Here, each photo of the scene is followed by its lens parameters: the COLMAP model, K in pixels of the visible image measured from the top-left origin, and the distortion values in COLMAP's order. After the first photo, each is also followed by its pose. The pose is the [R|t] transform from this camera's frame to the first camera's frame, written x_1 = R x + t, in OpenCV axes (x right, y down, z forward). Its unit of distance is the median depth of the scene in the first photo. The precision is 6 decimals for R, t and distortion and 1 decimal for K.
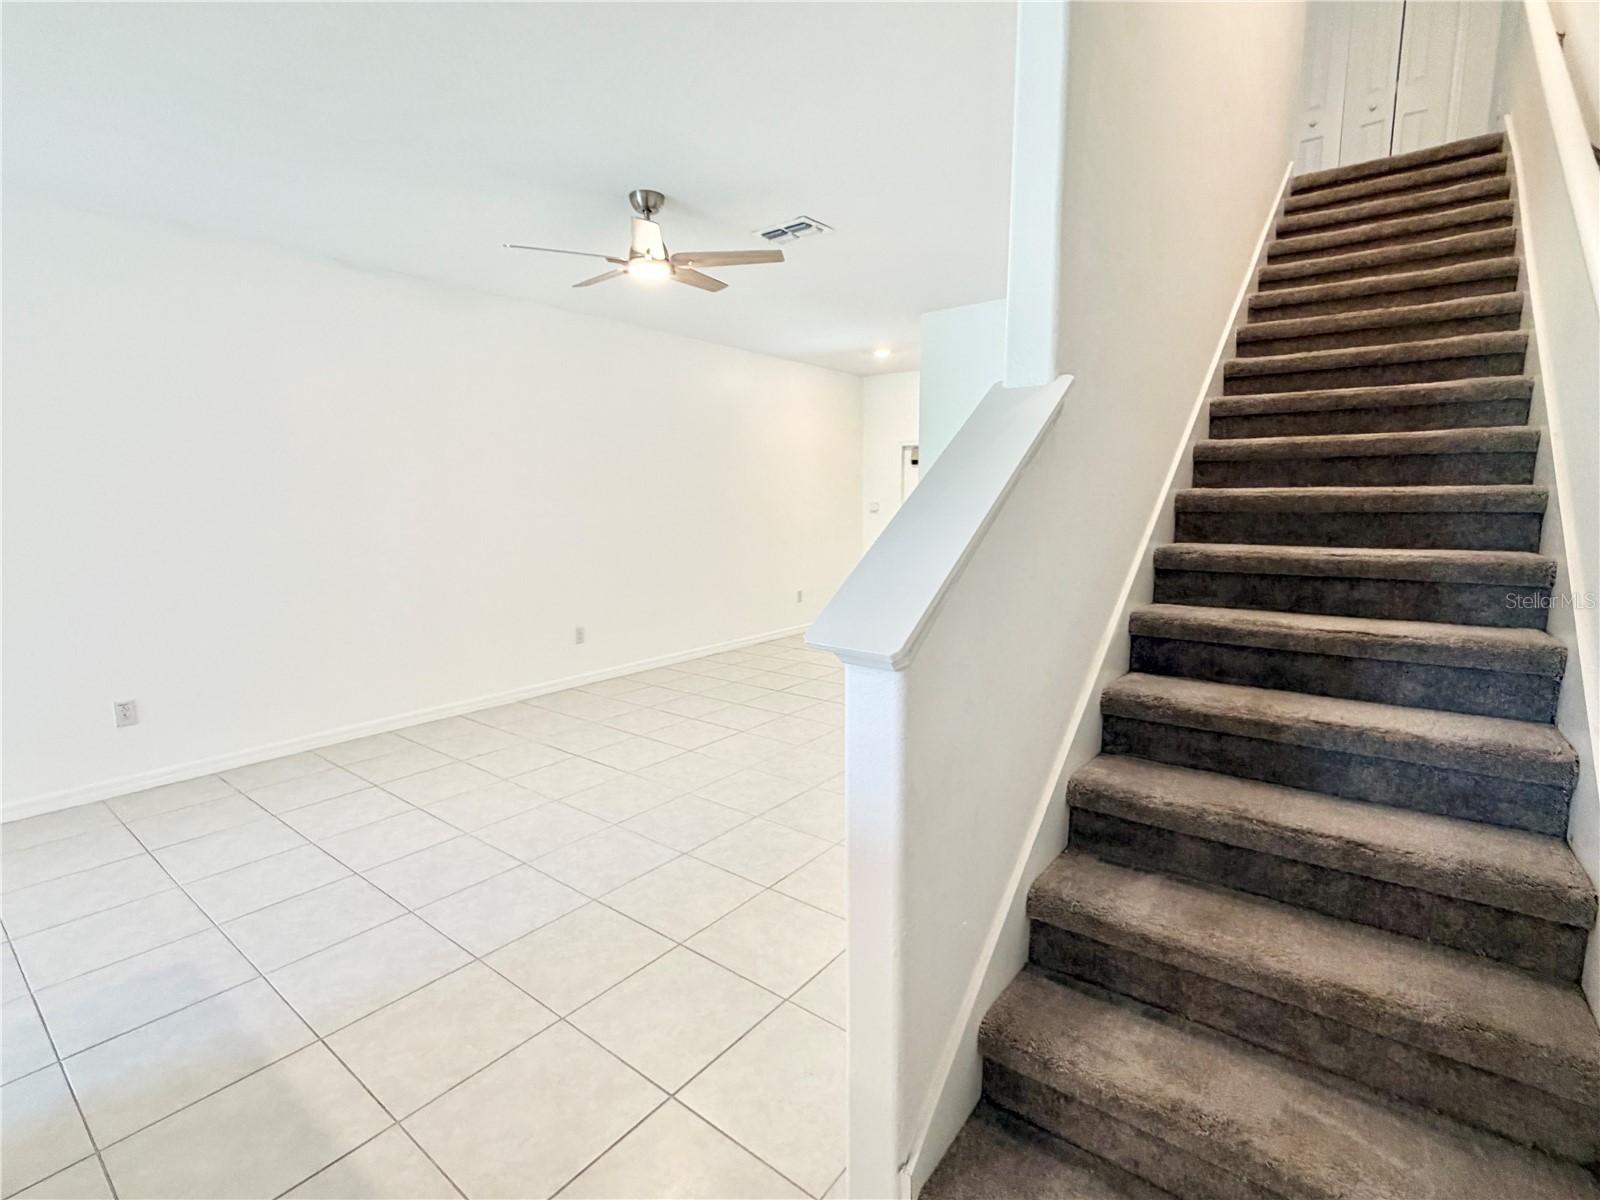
lens RADIAL K [[743.1, 0, 803.8], [0, 743.1, 604.7], [0, 0, 1]] dist [-0.002888, -0.000398]
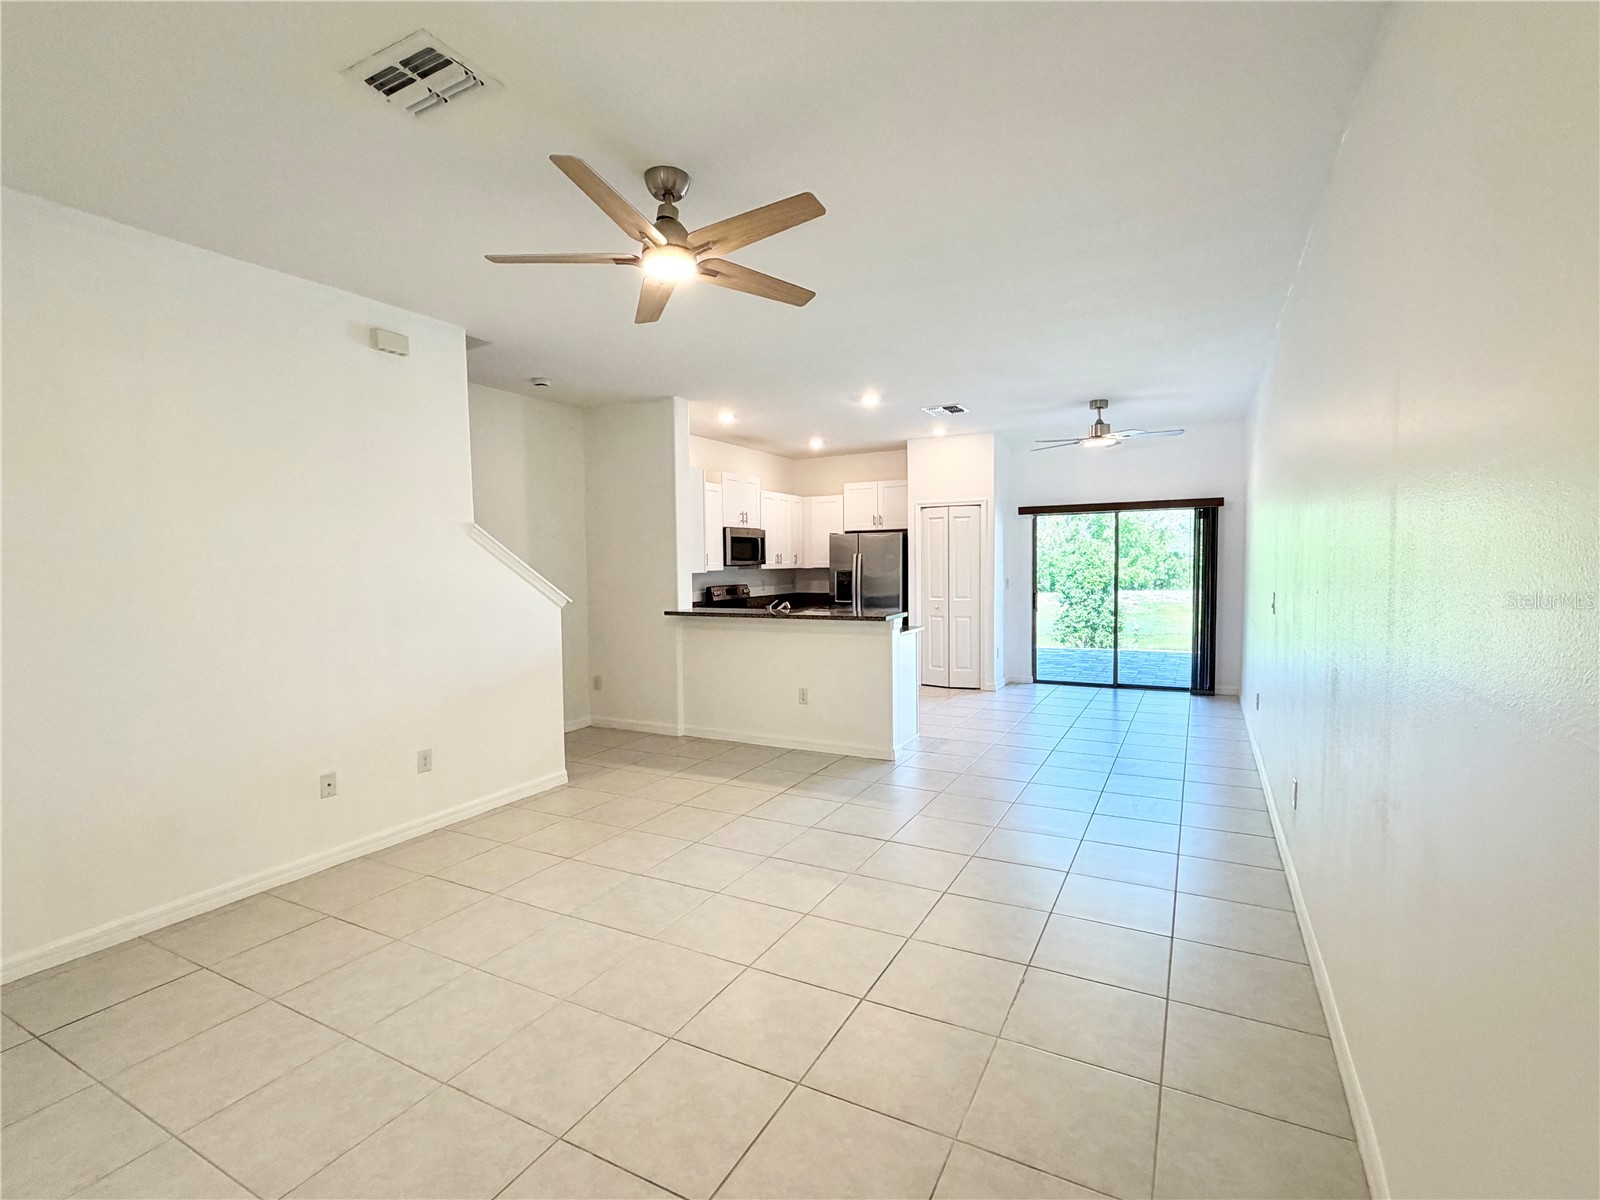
lens RADIAL K [[735.7, 0, 806.8], [0, 735.7, 618.3], [0, 0, 1]] dist [-0.005029, -0.000599]
pose [[-0.985696, 0.033019, -0.165268, -0.278409], [-0.003605, 0.976265, 0.216549, -0.348644], [0.168495, 0.214047, -0.962182, 2.405962]]
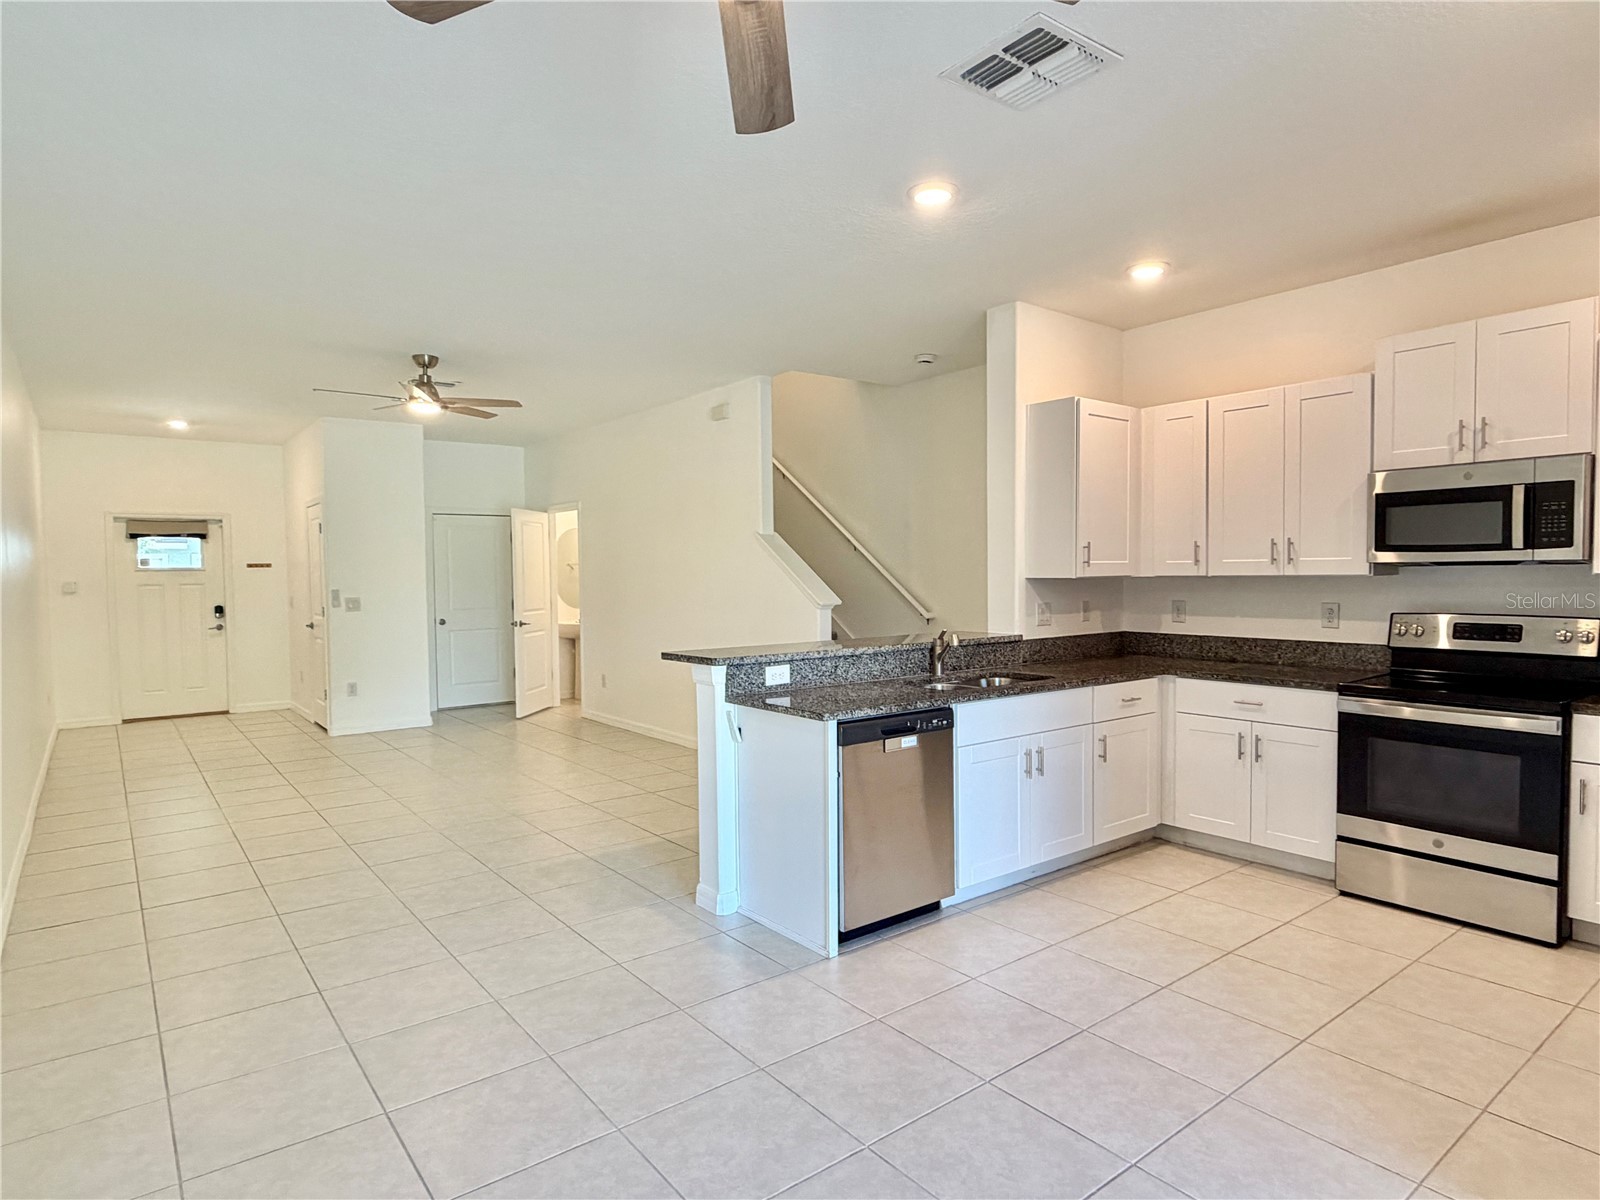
lens RADIAL K [[908.8, 0, 799.4], [0, 908.8, 604.5], [0, 0, 1]] dist [-0.008793, 0.000165]
pose [[0.255659, -0.031000, 0.966270, -2.227693], [0.145772, 0.989295, -0.006830, 0.034054], [-0.955714, 0.142601, 0.257441, -0.064778]]
